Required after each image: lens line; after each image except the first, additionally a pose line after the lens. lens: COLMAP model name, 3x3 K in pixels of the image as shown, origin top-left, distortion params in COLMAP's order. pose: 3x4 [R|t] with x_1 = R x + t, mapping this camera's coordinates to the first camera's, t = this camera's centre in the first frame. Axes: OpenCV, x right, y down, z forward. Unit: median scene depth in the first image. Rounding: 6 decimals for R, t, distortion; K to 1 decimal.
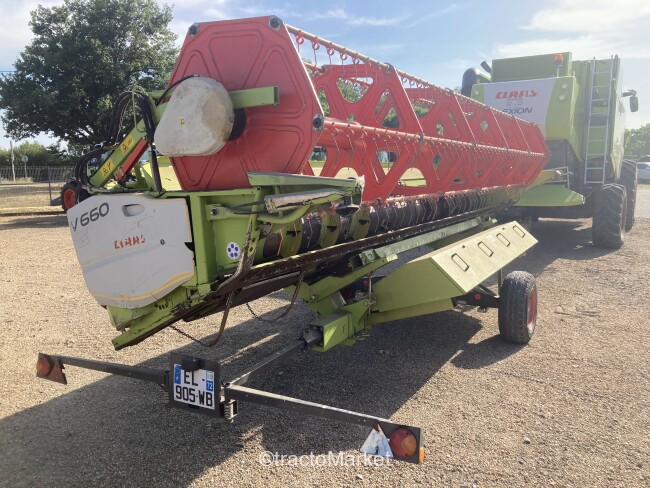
lens RADIAL K [[535.5, 0, 328.5], [0, 535.5, 243.4], [0, 0, 1]] dist [0.021082, -0.013854]
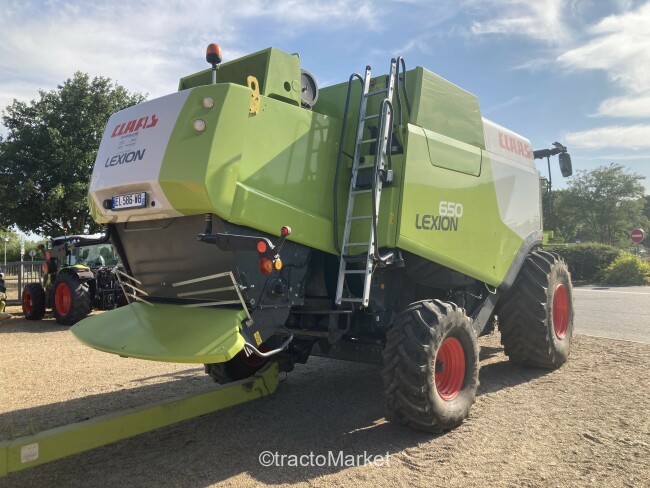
lens RADIAL K [[535.5, 0, 325.0], [0, 535.5, 241.3], [0, 0, 1]] dist [0.021082, -0.013854]
pose [[0.991167, -0.010988, -0.132162, 0.378385], [-0.011433, 0.985772, -0.167698, -0.060092], [0.132124, 0.167727, 0.976939, 0.362035]]
